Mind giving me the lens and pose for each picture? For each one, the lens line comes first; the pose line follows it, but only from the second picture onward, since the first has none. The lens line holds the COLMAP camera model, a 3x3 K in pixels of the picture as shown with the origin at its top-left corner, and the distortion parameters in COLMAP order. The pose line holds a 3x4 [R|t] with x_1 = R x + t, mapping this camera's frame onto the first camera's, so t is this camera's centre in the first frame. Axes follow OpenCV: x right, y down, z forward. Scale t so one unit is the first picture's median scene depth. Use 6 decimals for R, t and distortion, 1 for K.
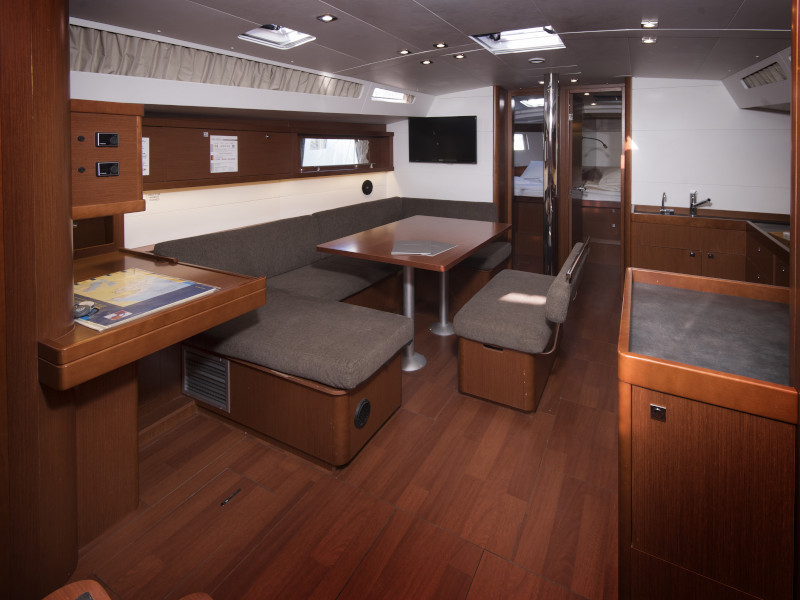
lens RADIAL K [[400.6, 0, 400.0], [0, 400.6, 300.0], [0, 0, 1]] dist [0.001841, 0.000432]
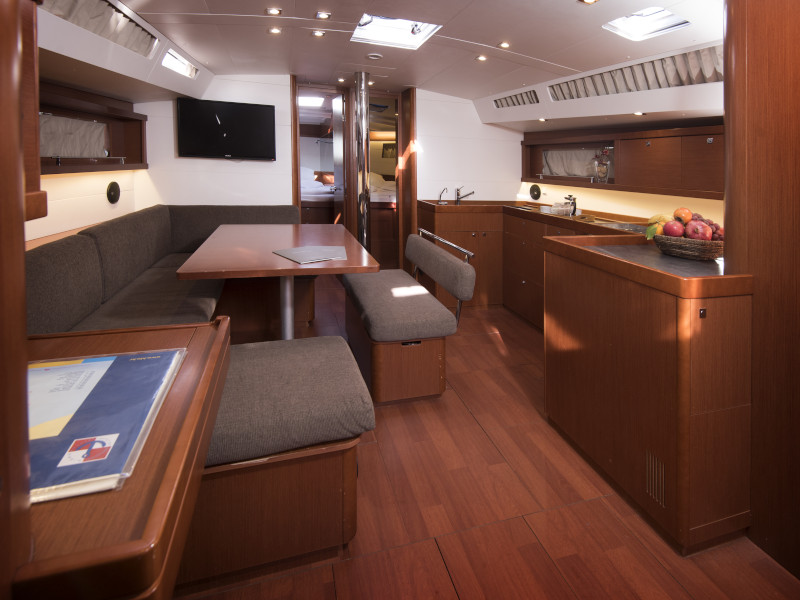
lens RADIAL K [[423.9, 0, 400.6], [0, 423.9, 306.1], [0, 0, 1]] dist [0.010621, -0.000122]
pose [[0.675251, -0.211470, 0.706624, -0.491237], [0.233263, 0.970075, 0.067406, -0.044361], [-0.699732, 0.119313, 0.704372, 0.270864]]
